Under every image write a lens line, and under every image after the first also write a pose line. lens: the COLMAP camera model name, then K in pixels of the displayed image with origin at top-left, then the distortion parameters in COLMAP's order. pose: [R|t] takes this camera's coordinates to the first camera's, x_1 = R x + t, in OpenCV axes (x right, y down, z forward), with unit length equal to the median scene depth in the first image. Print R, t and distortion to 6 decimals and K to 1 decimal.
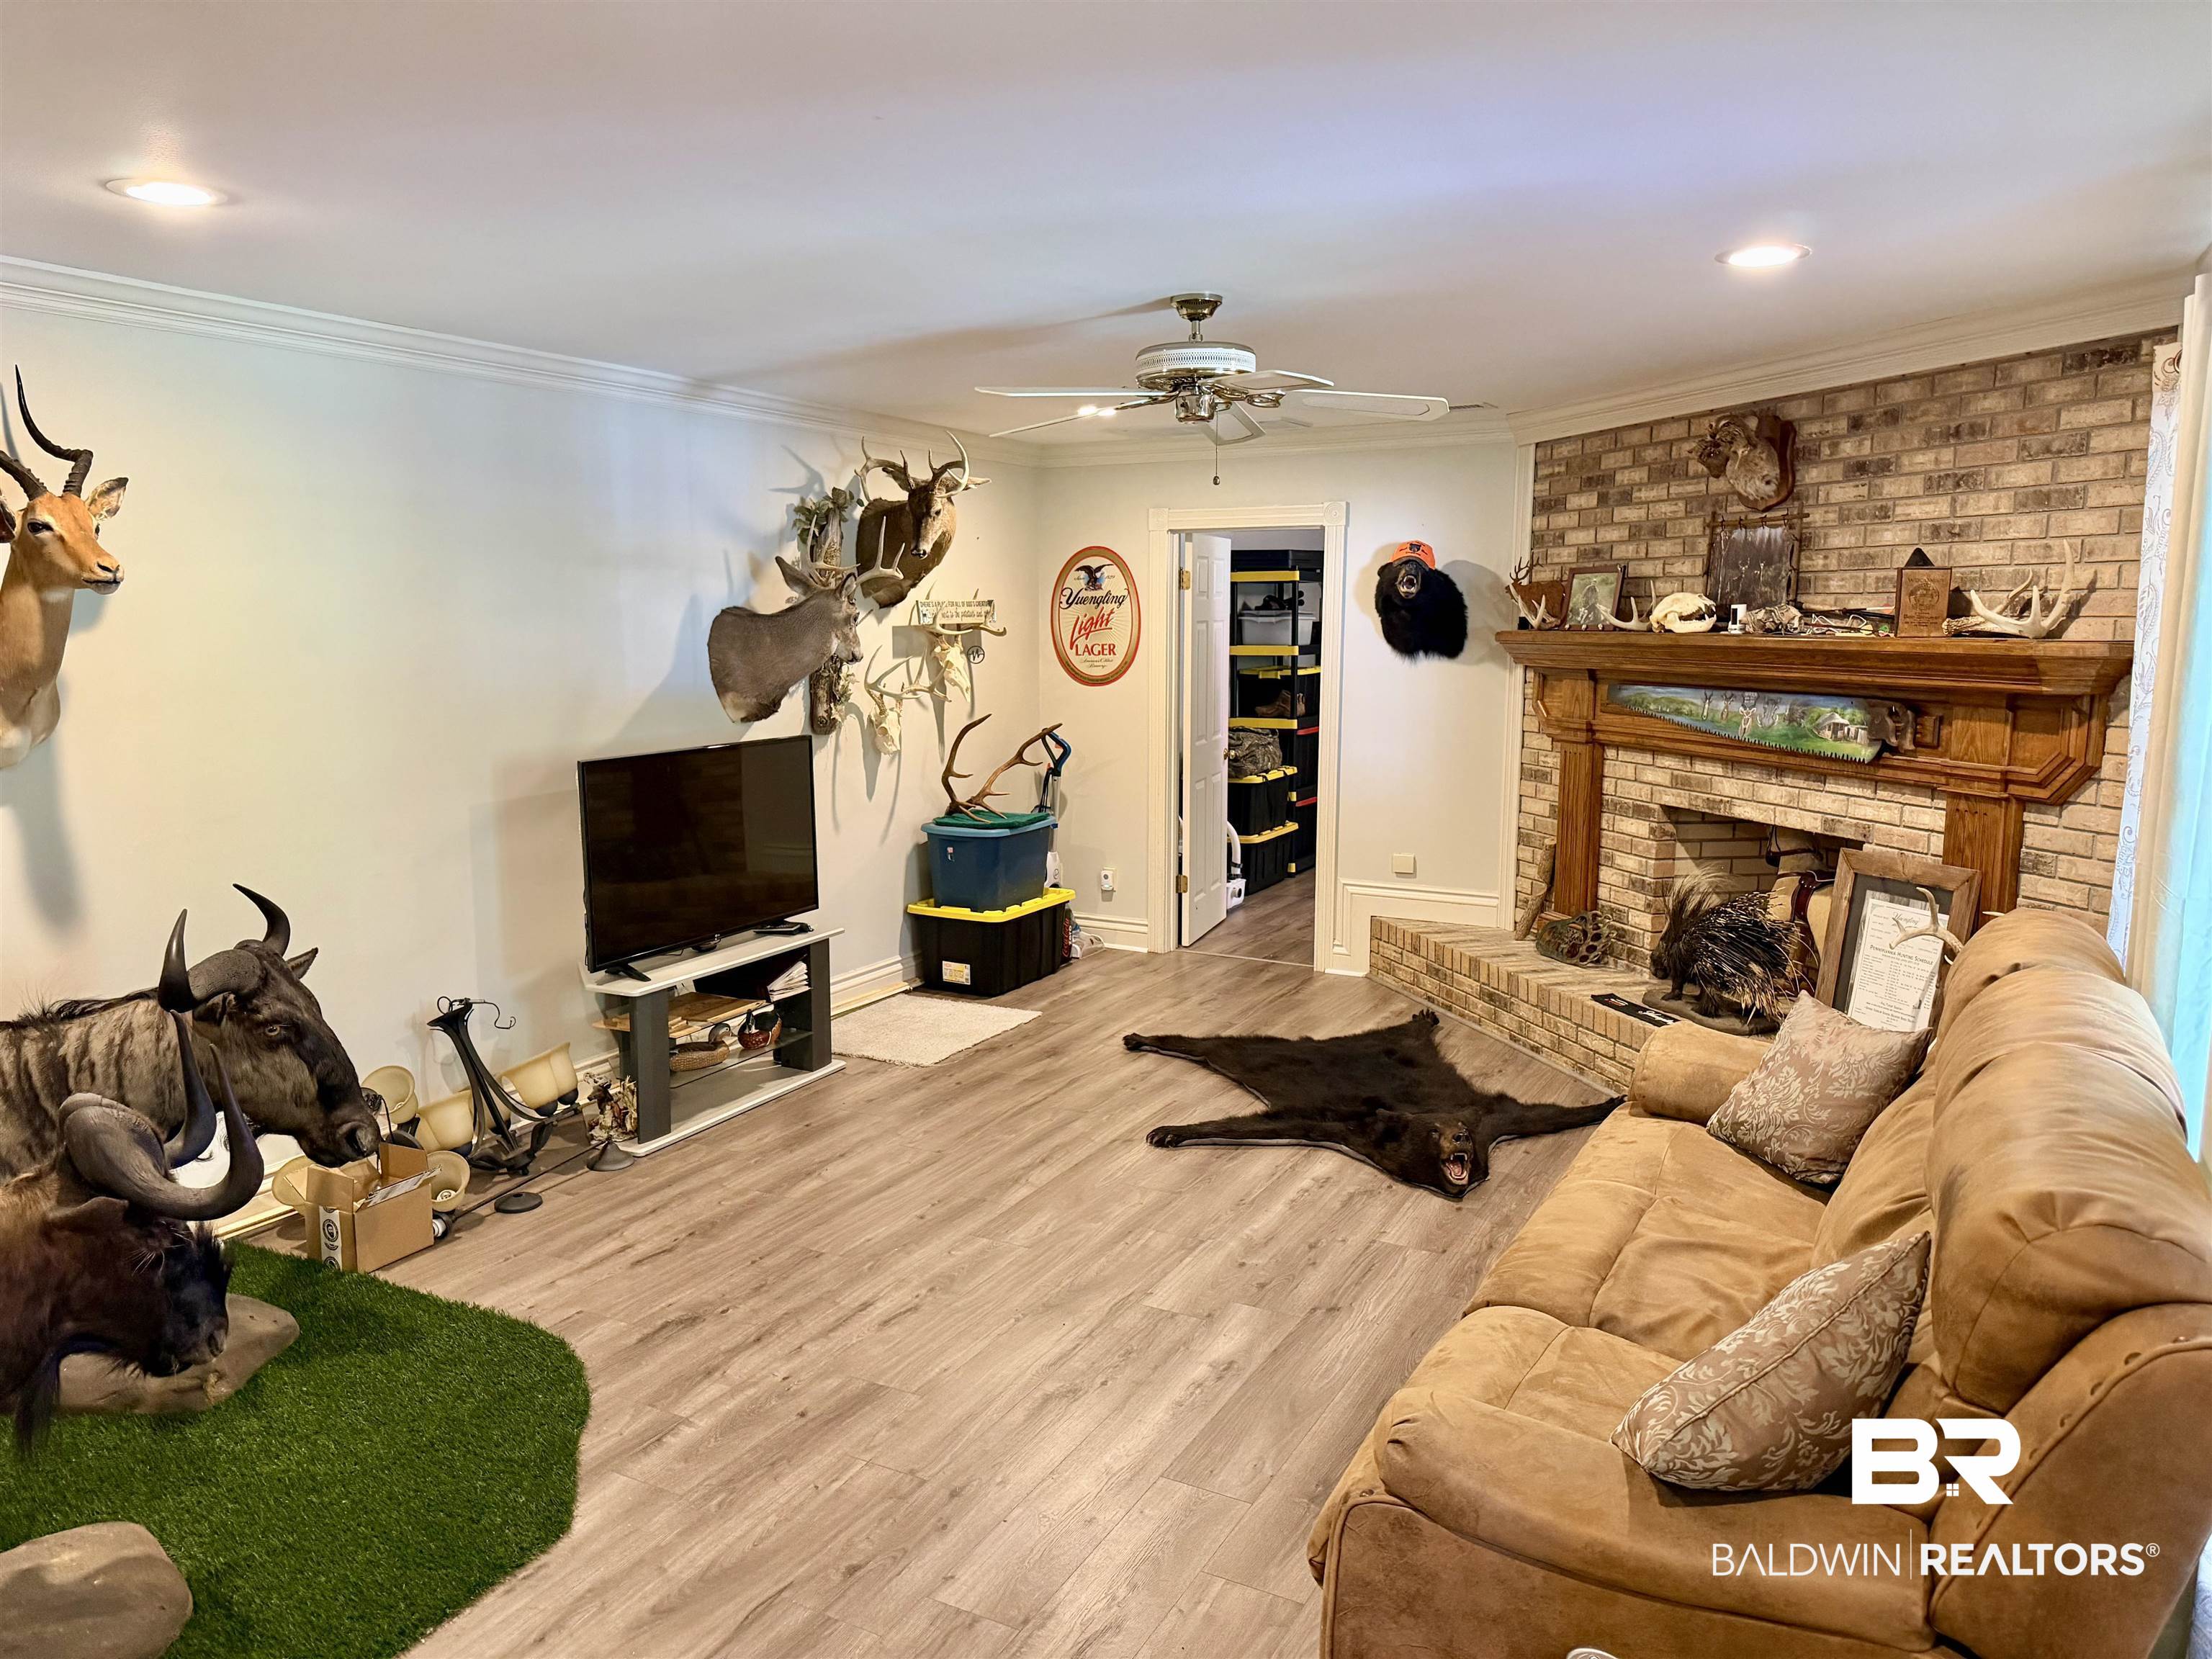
lens RADIAL K [[1561.4, 0, 1087.4], [0, 1561.4, 835.1], [0, 0, 1]] dist [0.038283, -0.037126]
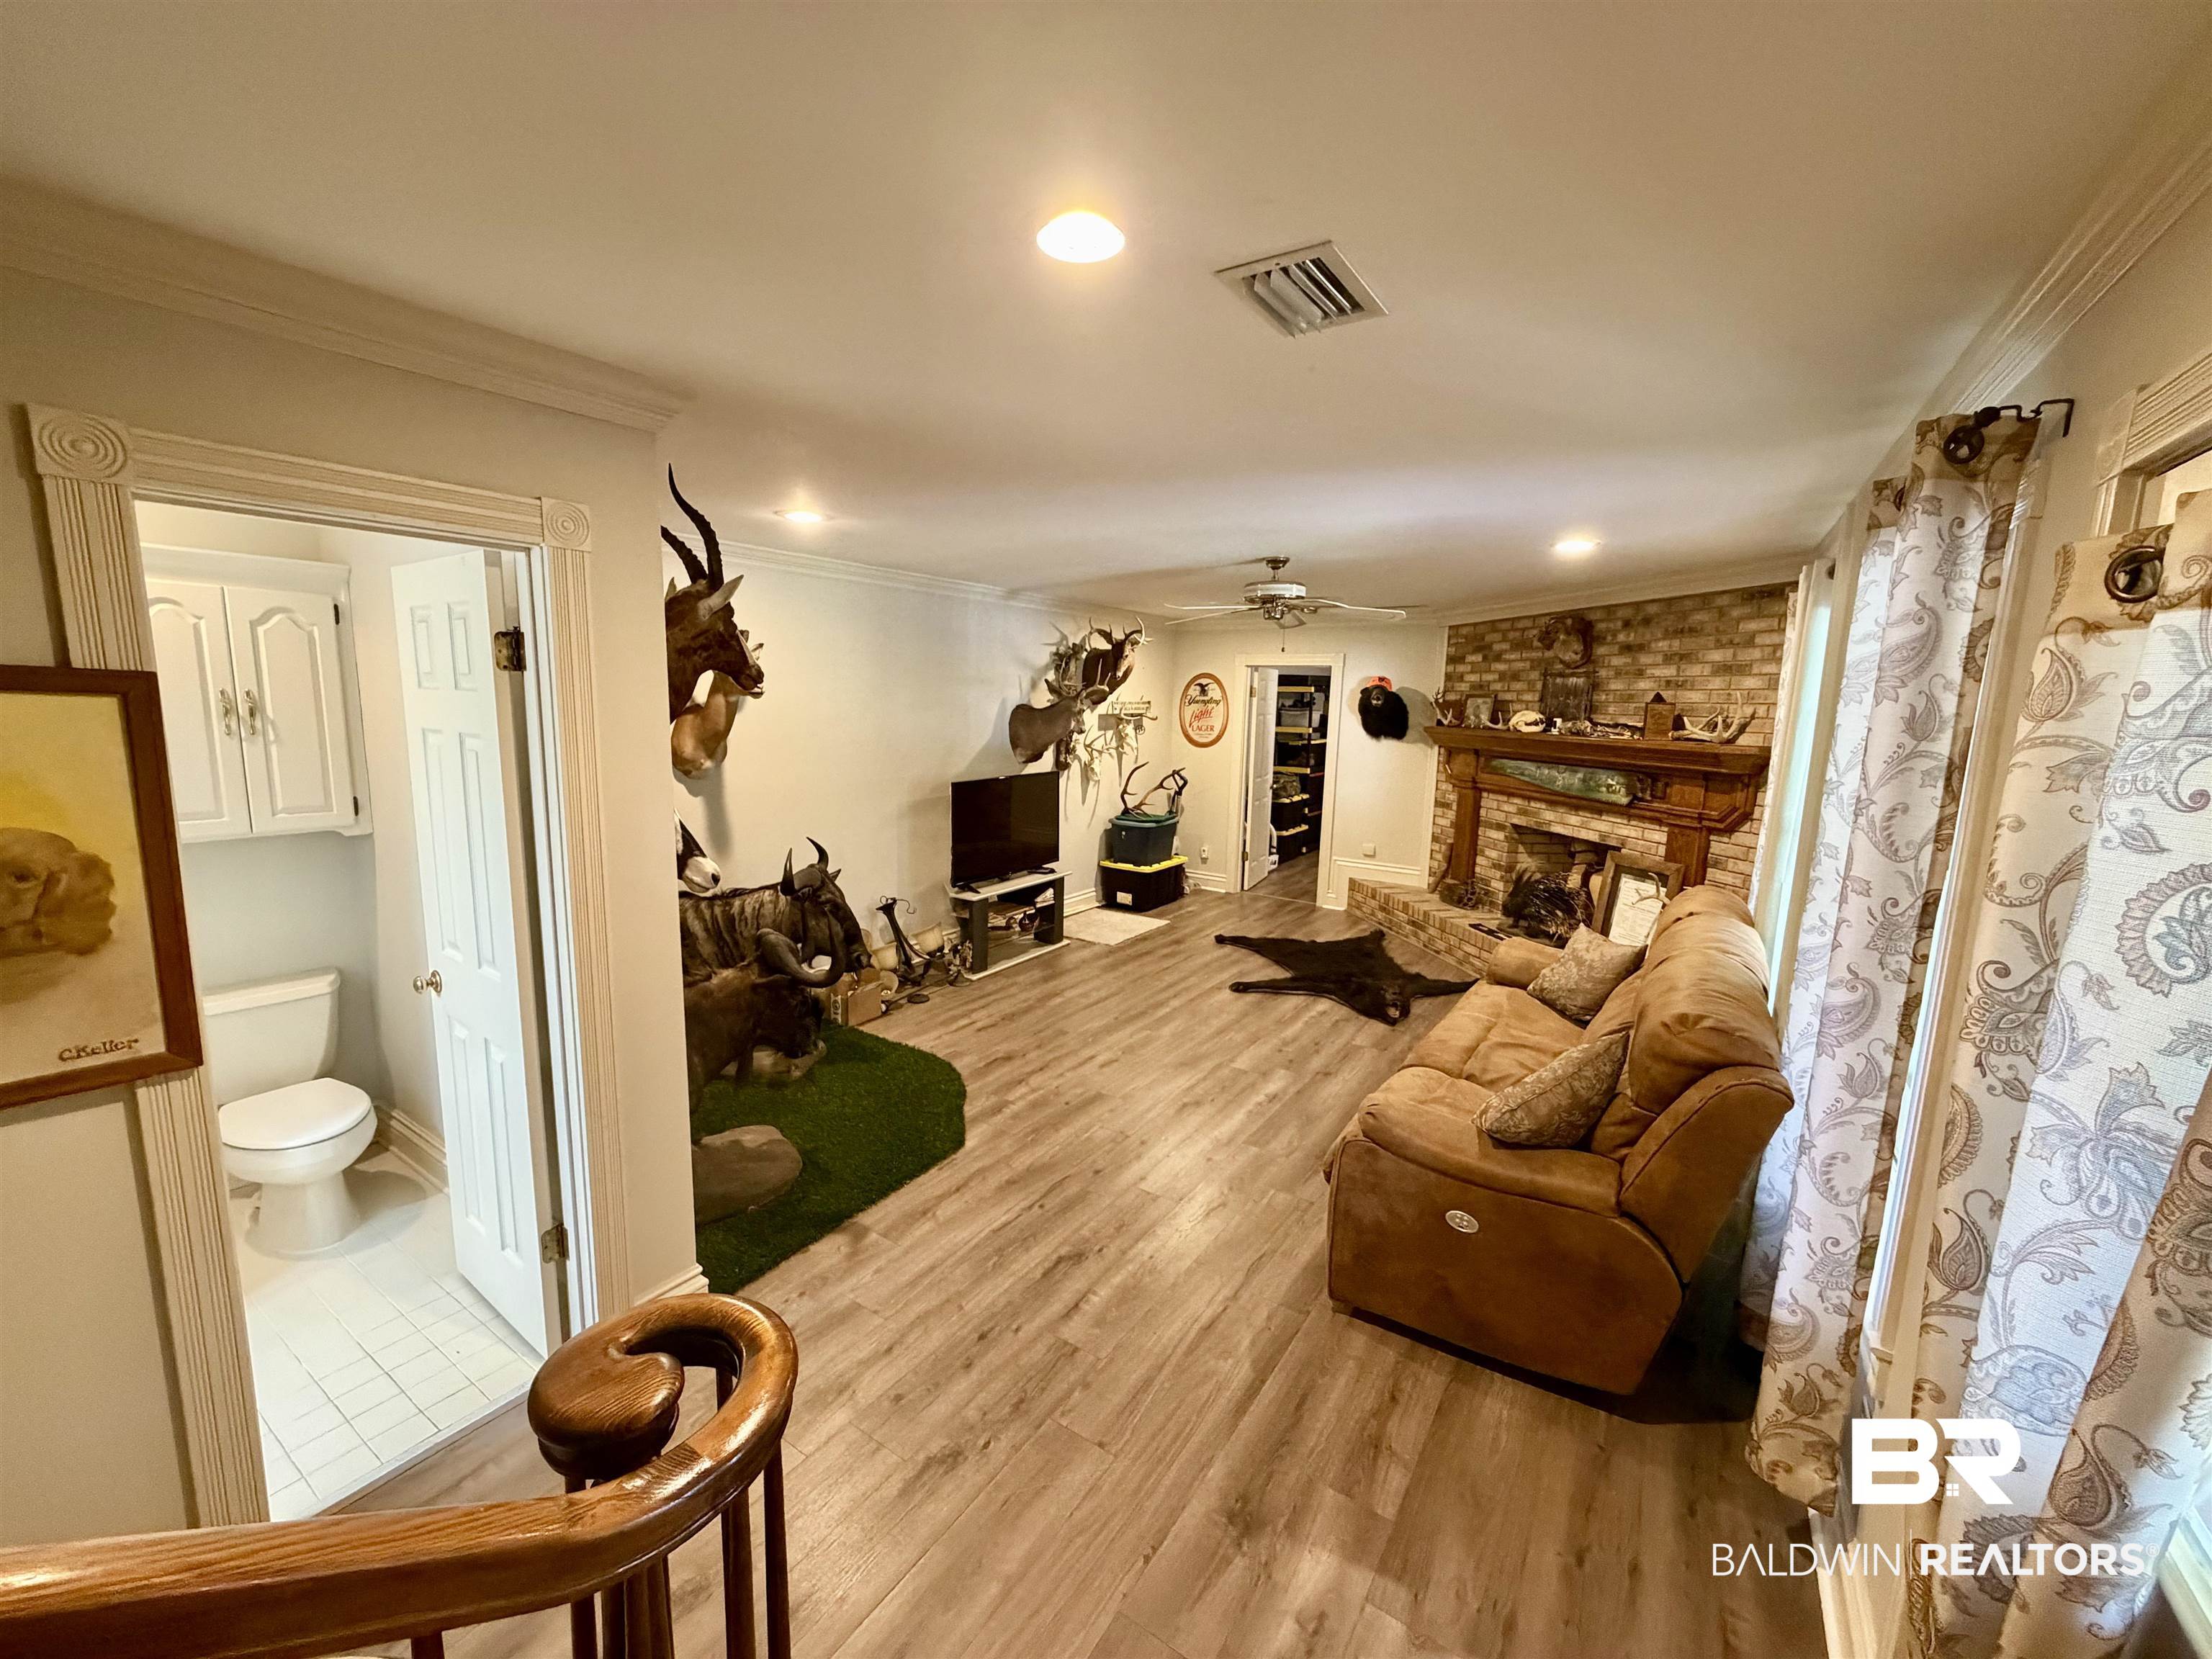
lens RADIAL K [[887.2, 0, 1096.2], [0, 887.2, 830.4], [0, 0, 1]] dist [-0.001187, 0.000968]
pose [[0.995290, 0.038184, -0.089108, -0.039709], [-0.037720, 0.999265, 0.006887, -0.000114], [0.089305, -0.003493, 0.995998, -0.119172]]
